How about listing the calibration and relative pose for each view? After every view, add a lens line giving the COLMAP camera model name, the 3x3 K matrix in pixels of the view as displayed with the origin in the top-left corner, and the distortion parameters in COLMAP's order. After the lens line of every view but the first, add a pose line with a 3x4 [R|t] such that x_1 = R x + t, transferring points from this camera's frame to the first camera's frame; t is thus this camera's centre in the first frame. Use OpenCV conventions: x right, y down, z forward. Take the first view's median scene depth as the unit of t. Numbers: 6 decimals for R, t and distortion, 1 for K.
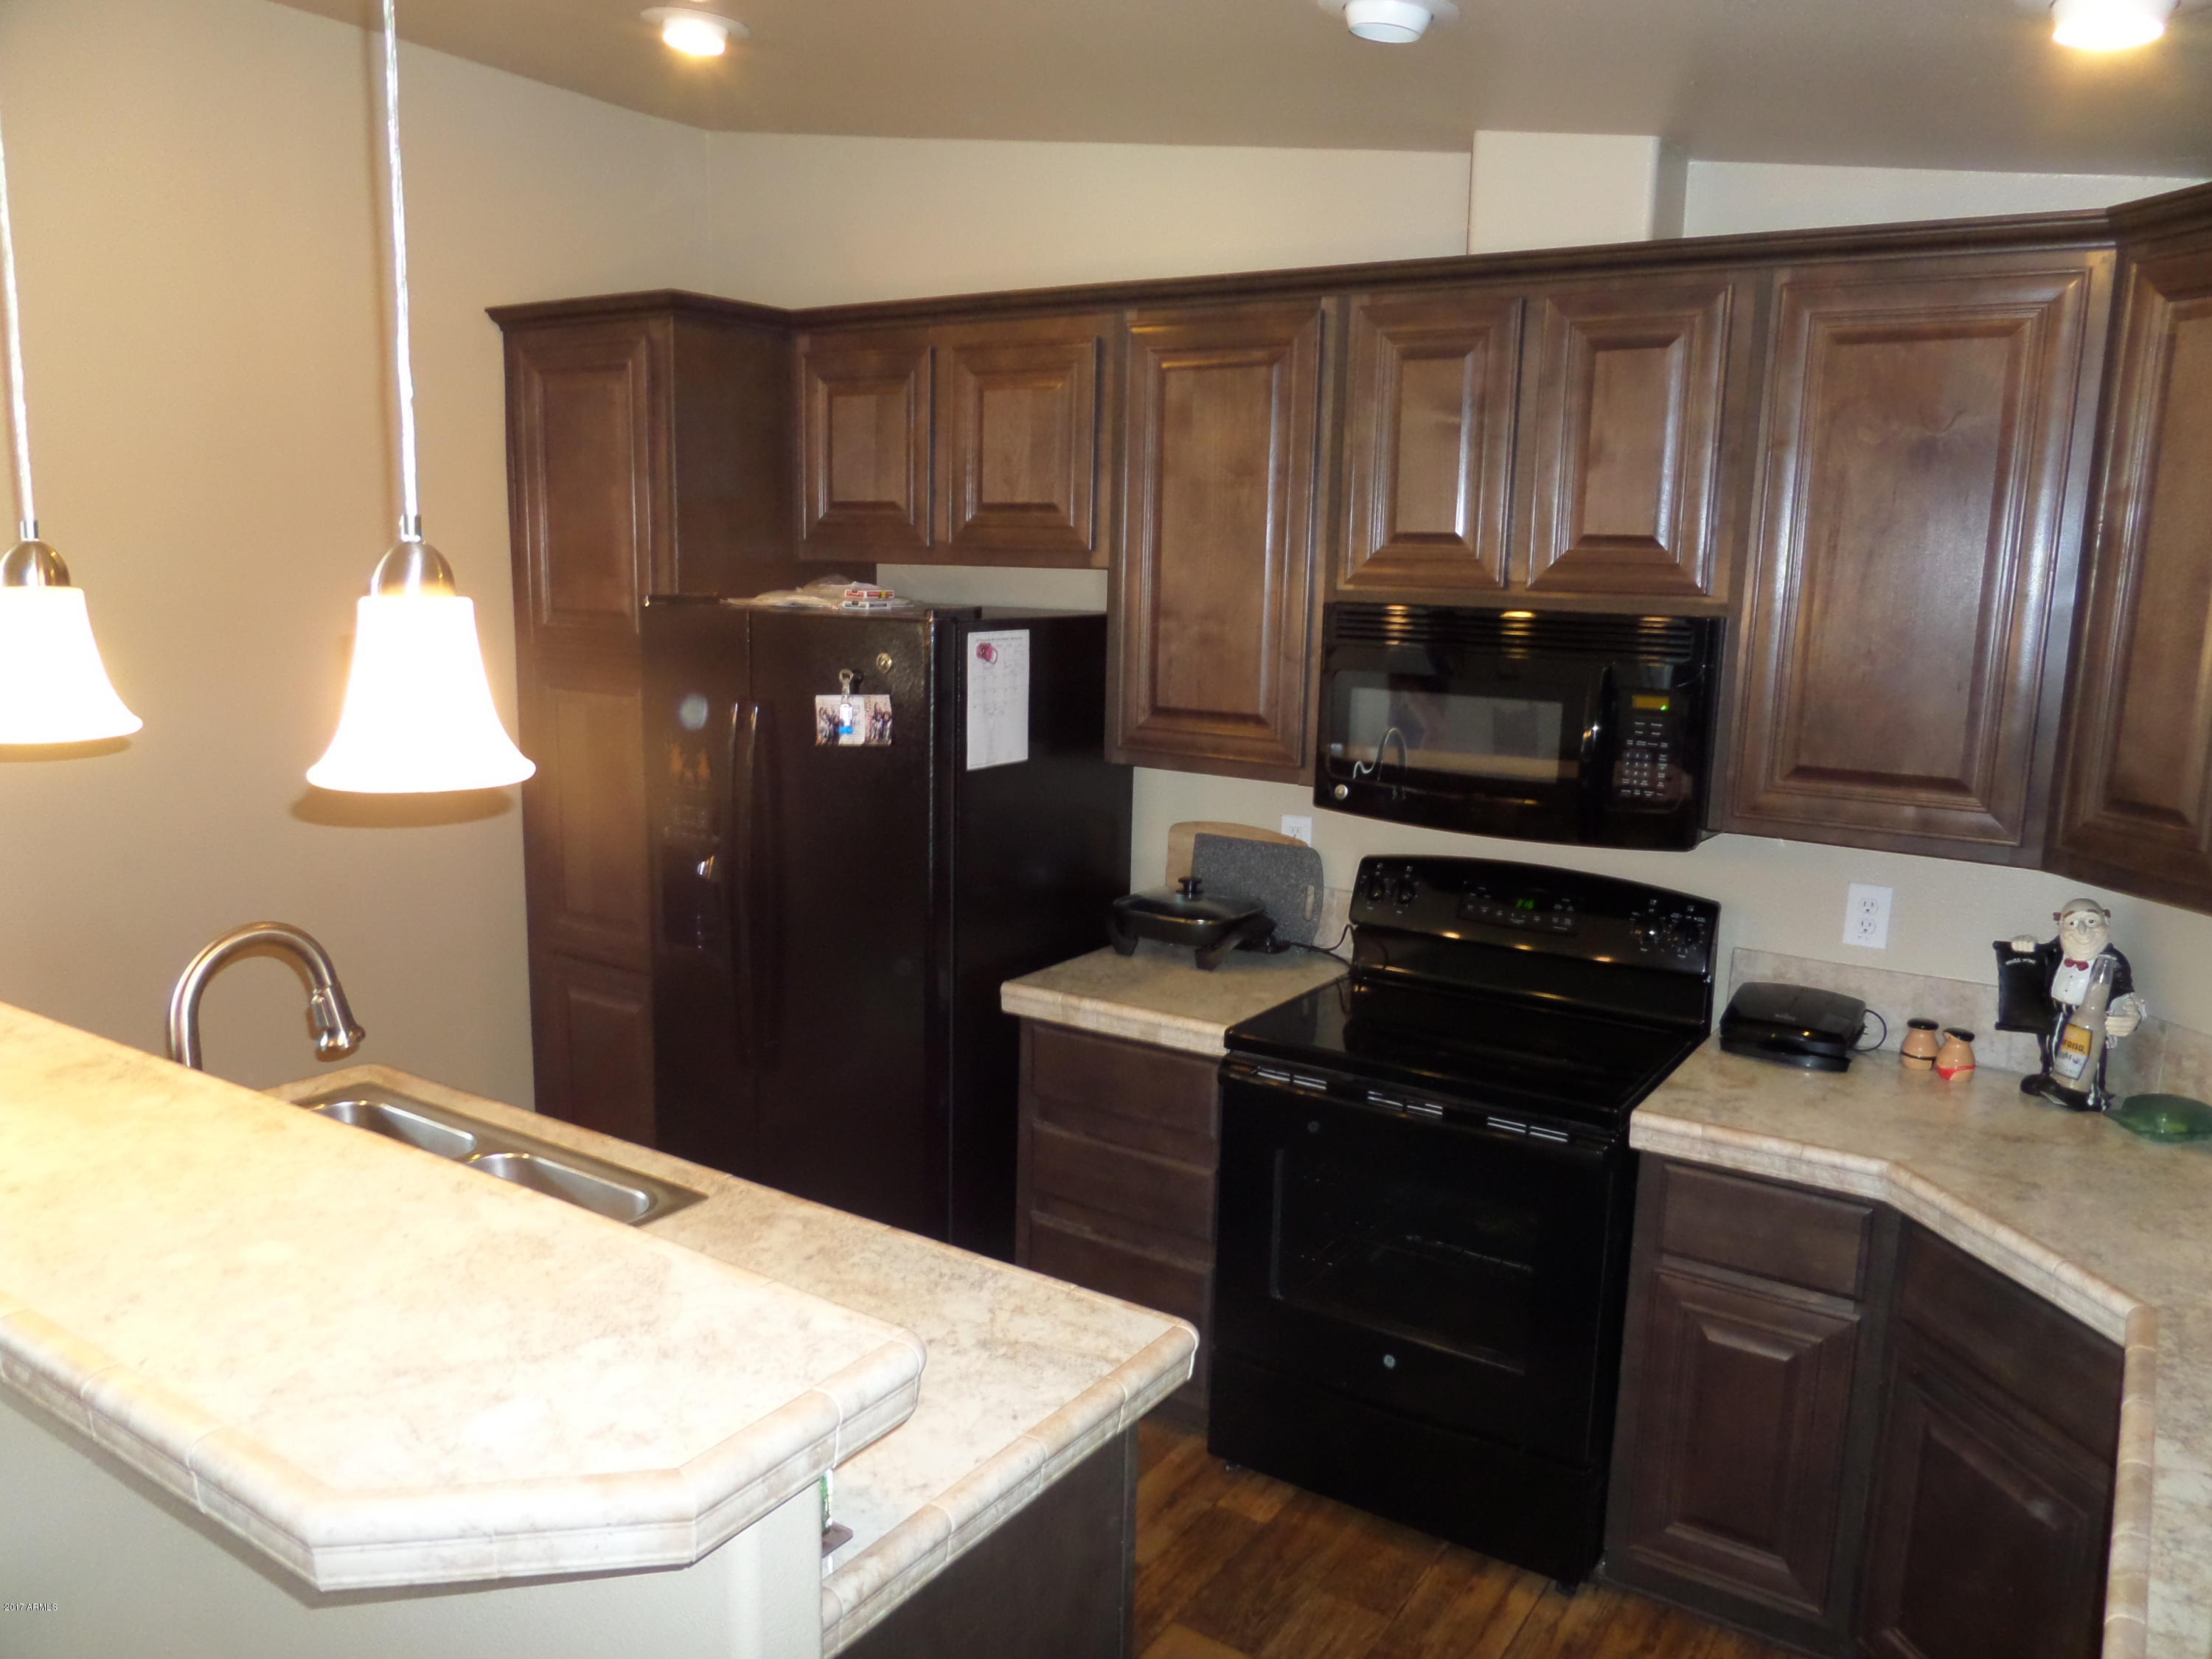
lens RADIAL K [[1633.8, 0, 1105.3], [0, 1633.8, 833.7], [0, 0, 1]] dist [-0.001308, -0.008067]
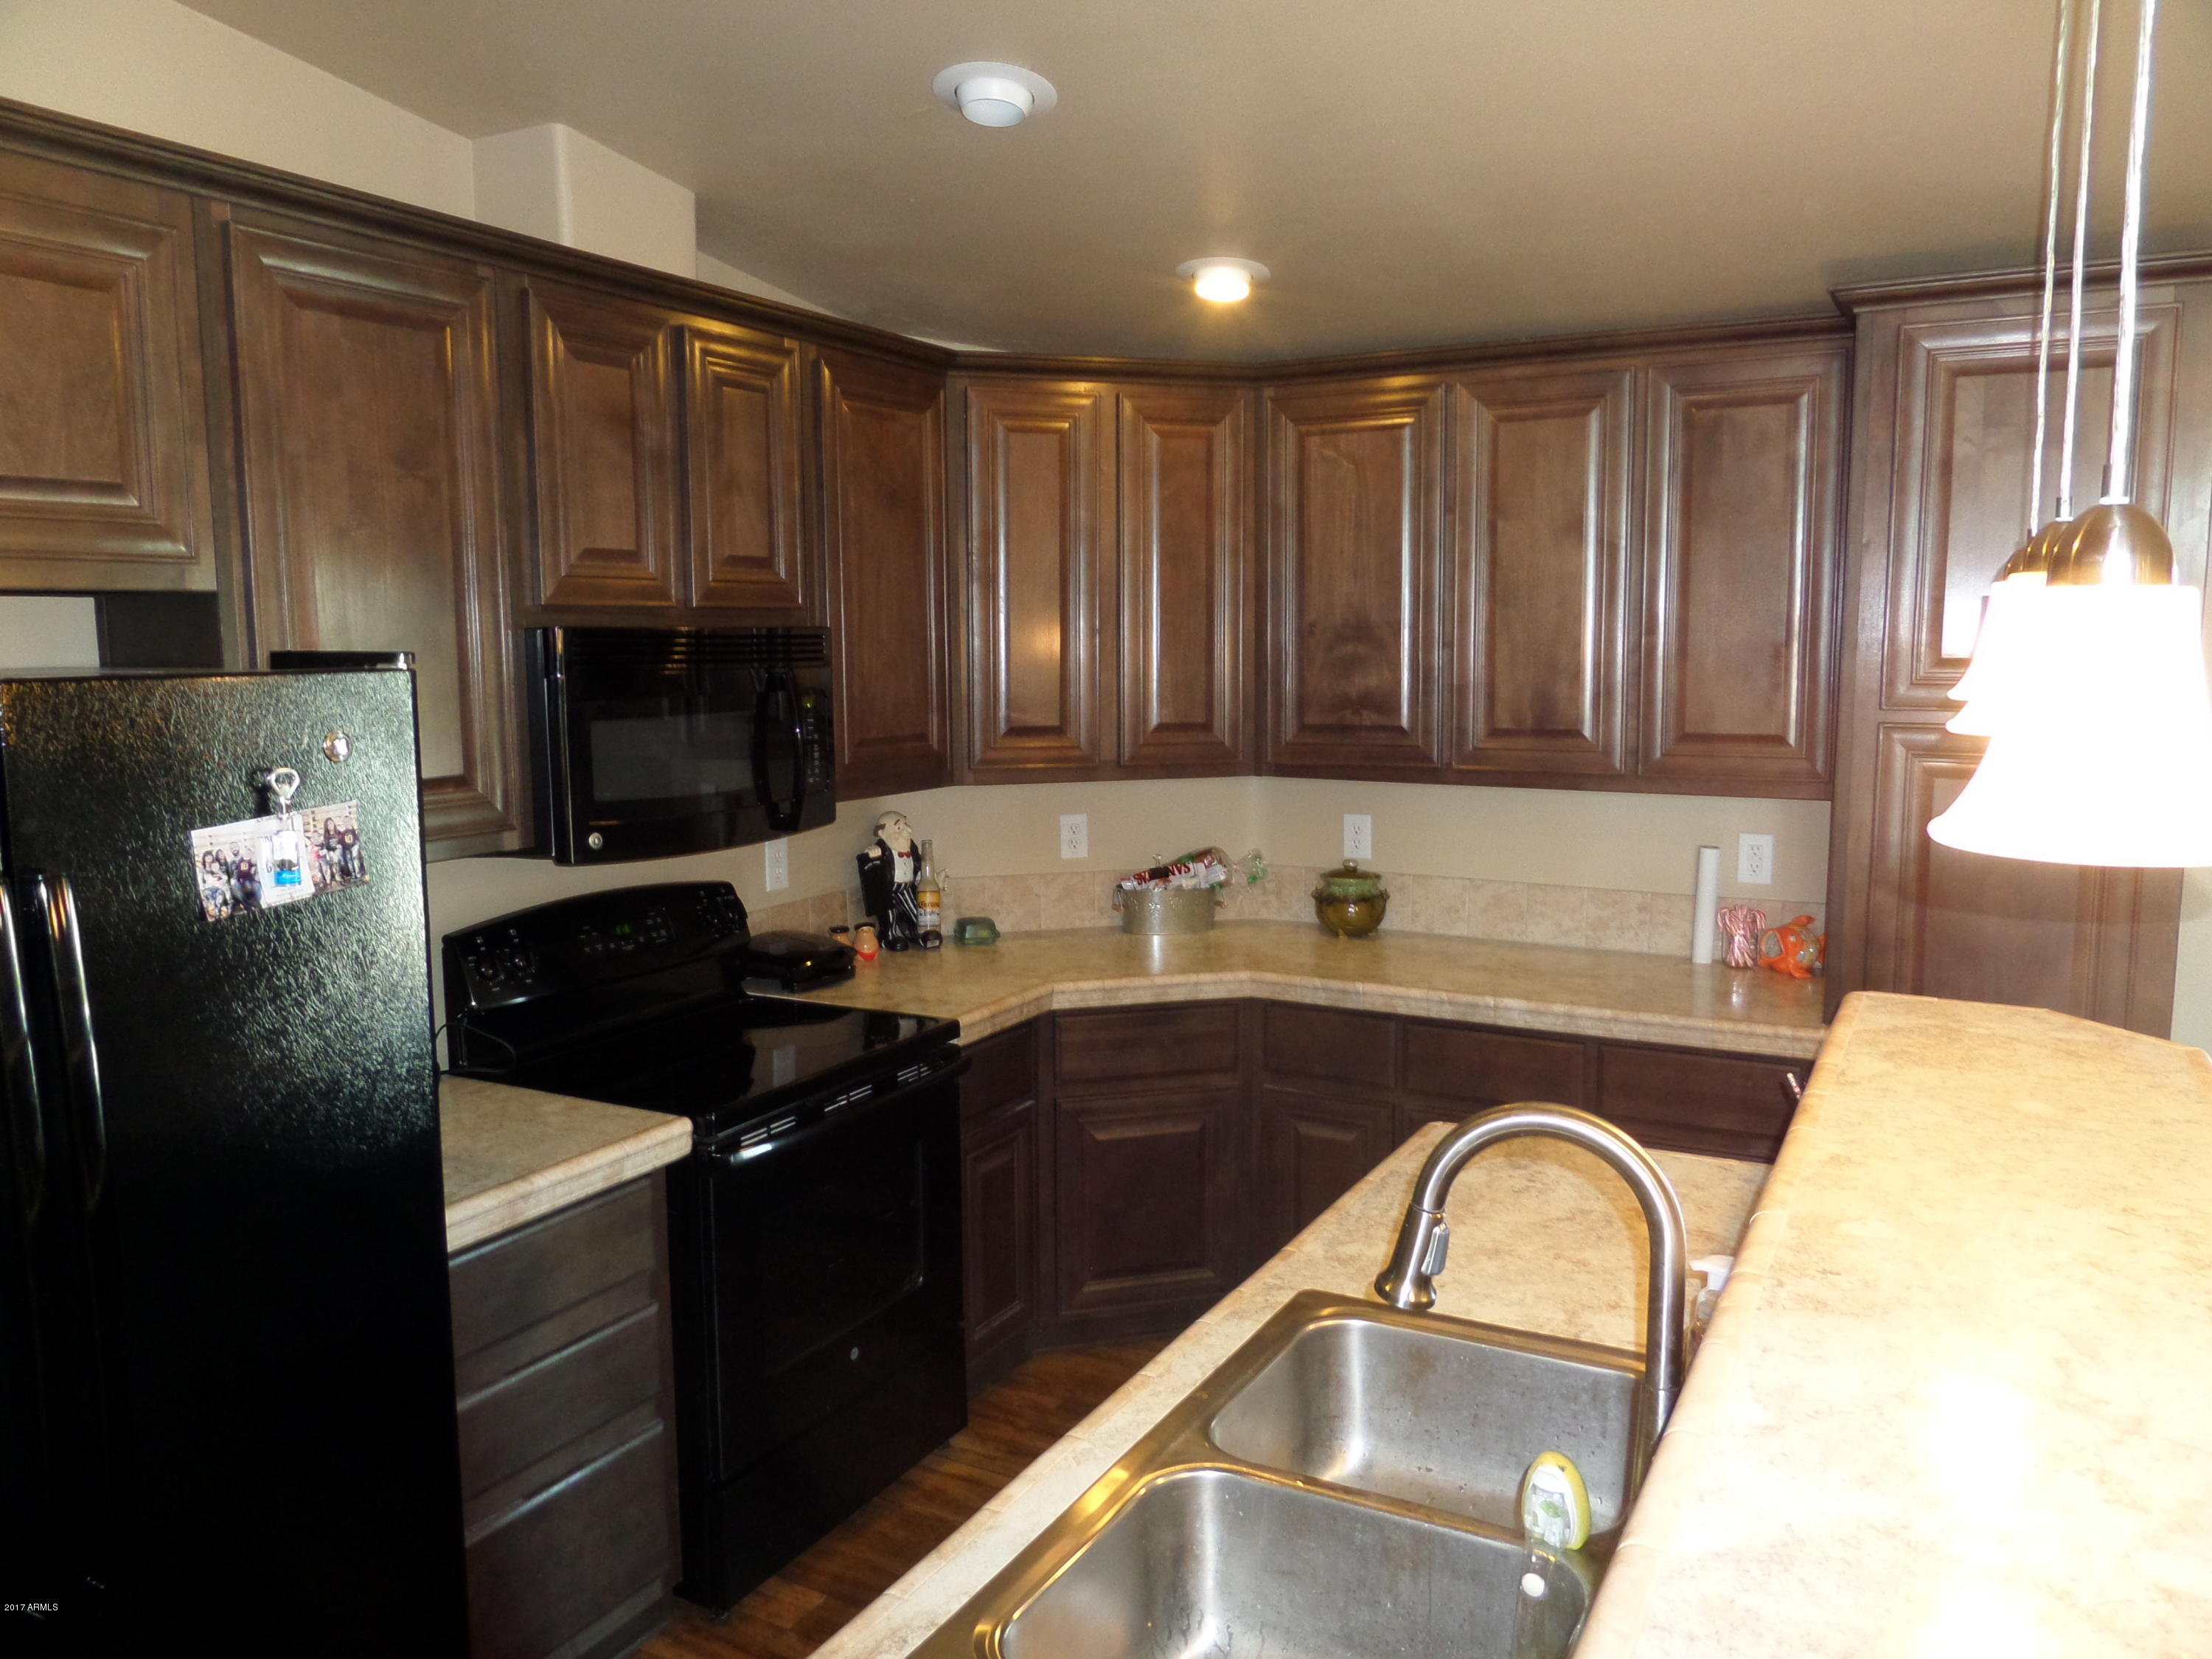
lens RADIAL K [[1633.8, 0, 1105.3], [0, 1633.8, 833.7], [0, 0, 1]] dist [-0.001308, -0.008067]
pose [[-0.088171, -0.145682, 0.985395, -0.803651], [0.174413, 0.971707, 0.159265, -0.130489], [-0.980717, 0.185908, -0.060268, 0.846607]]
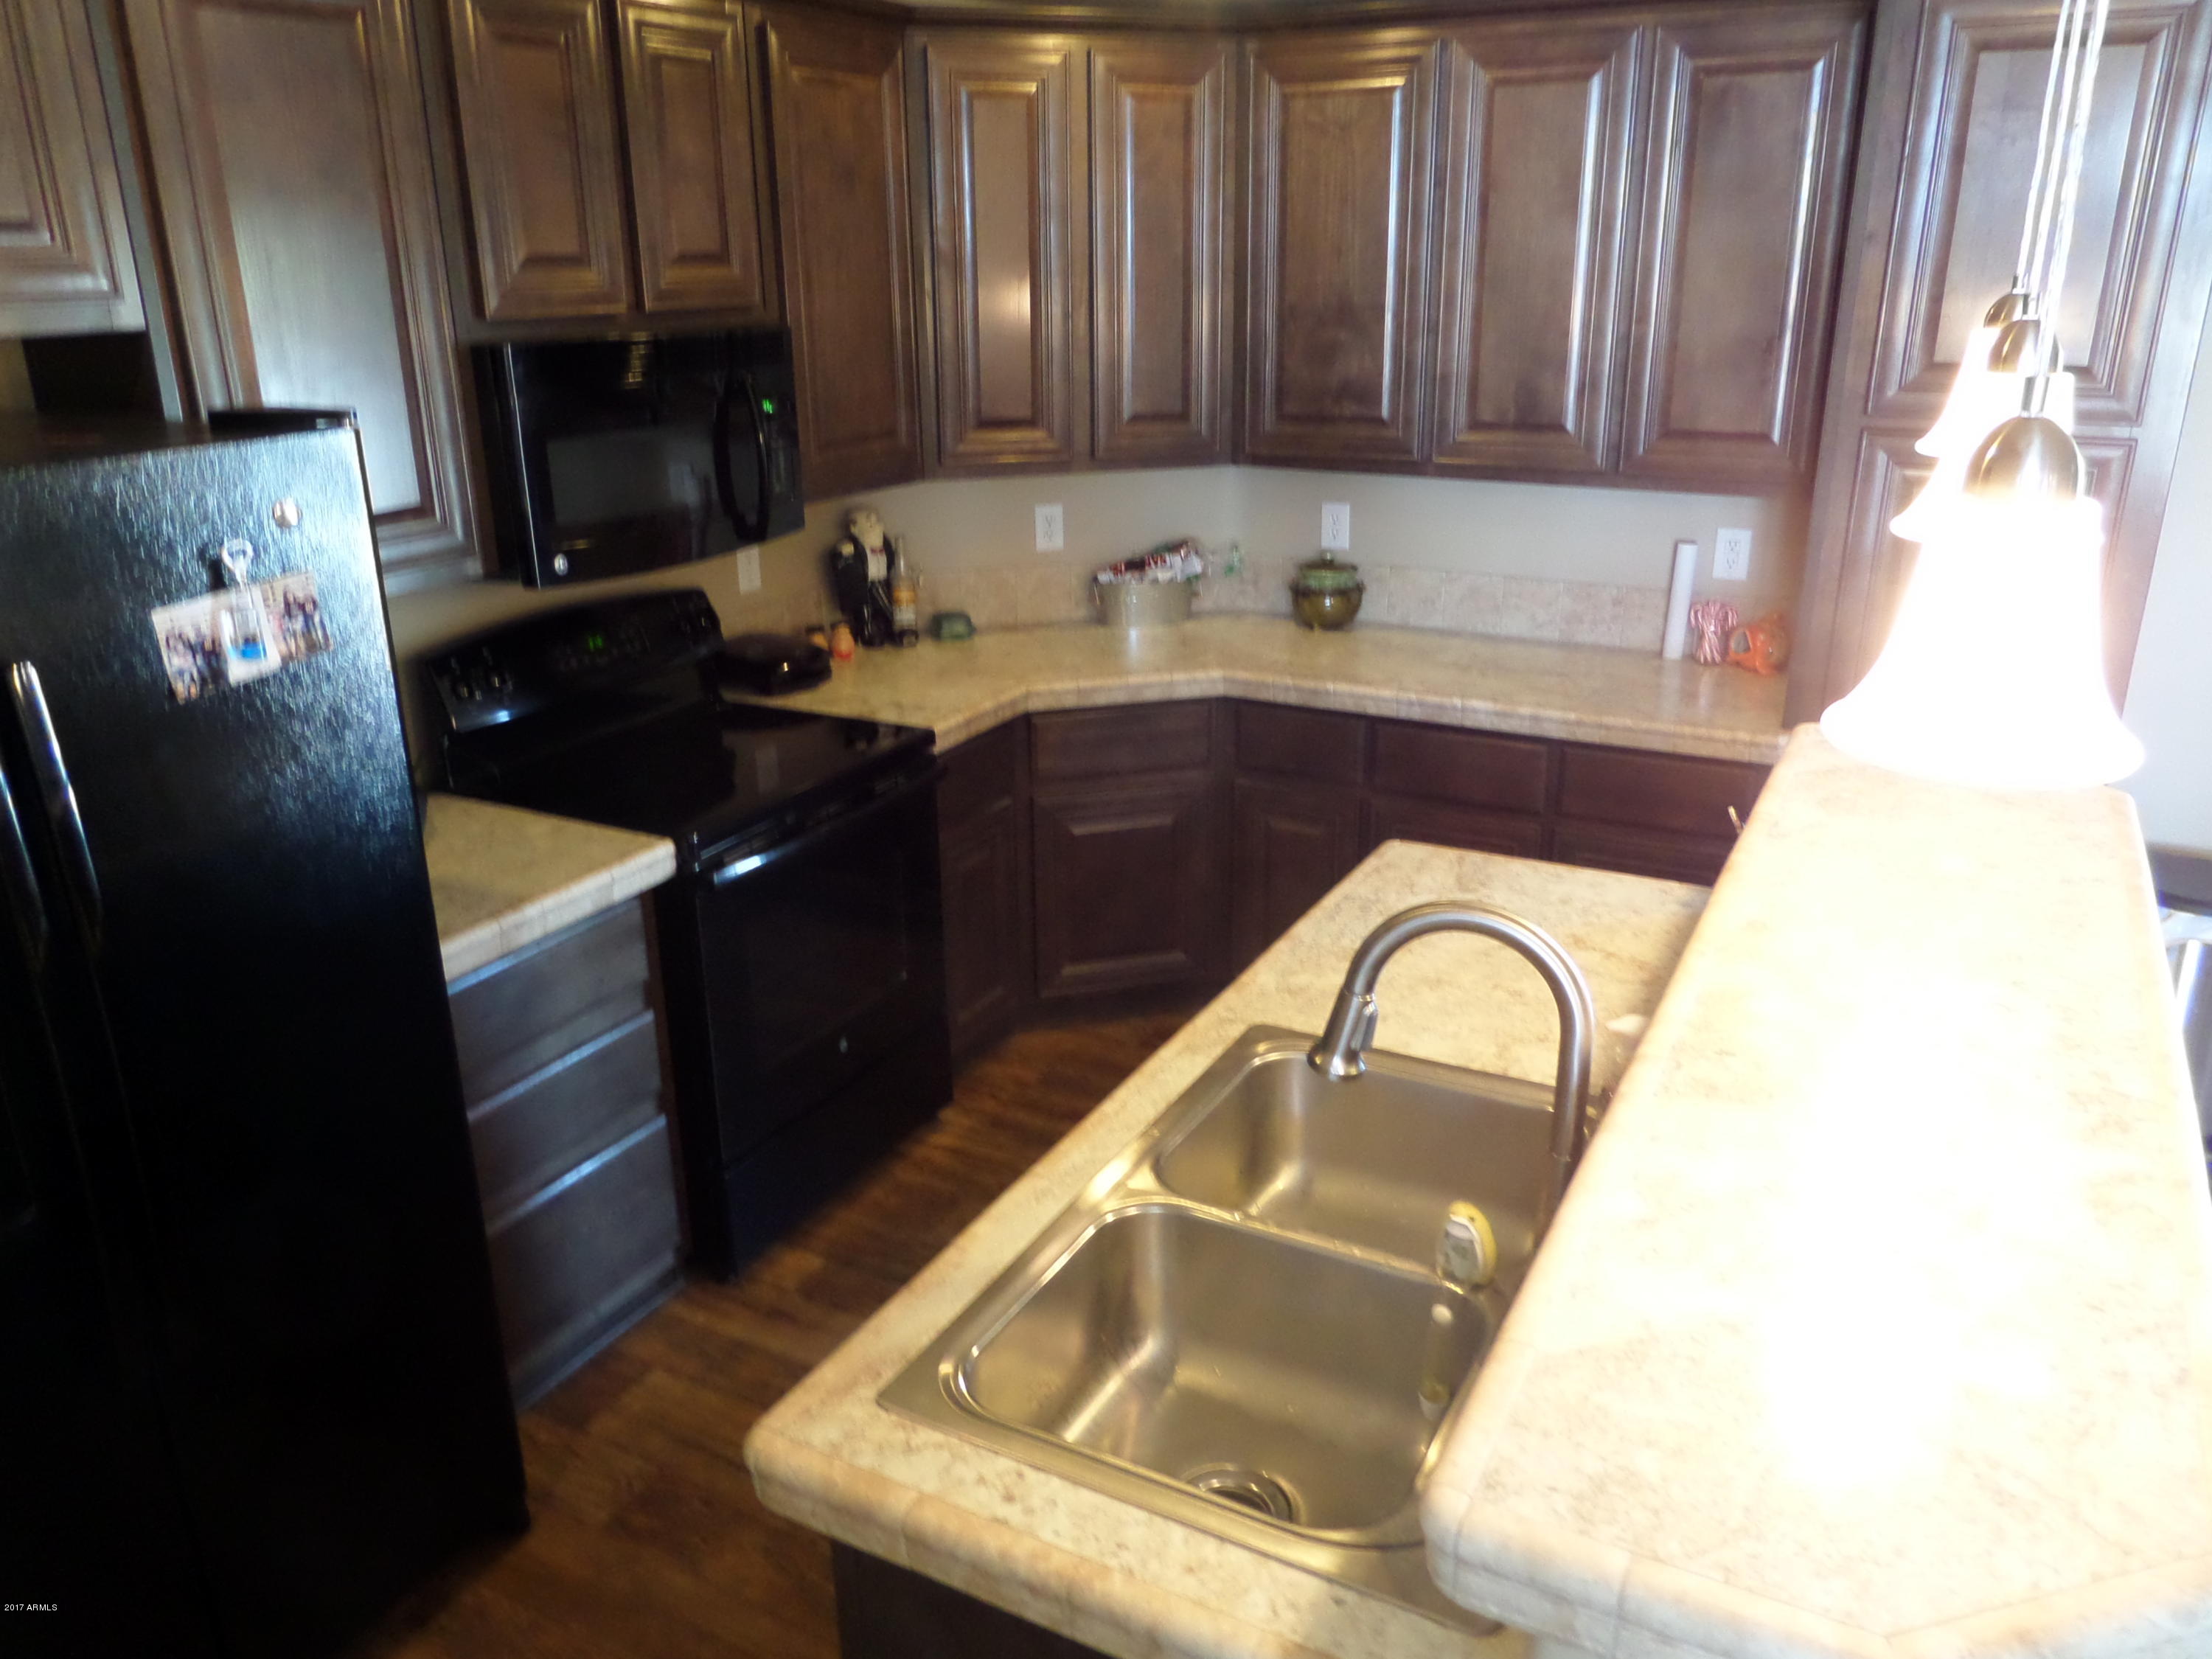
lens RADIAL K [[1633.8, 0, 1105.3], [0, 1633.8, 833.7], [0, 0, 1]] dist [-0.001308, -0.008067]
pose [[-0.094560, -0.358302, 0.928805, -0.805593], [0.177358, 0.911996, 0.369874, -0.179051], [-0.979593, 0.199706, -0.022690, 0.824641]]
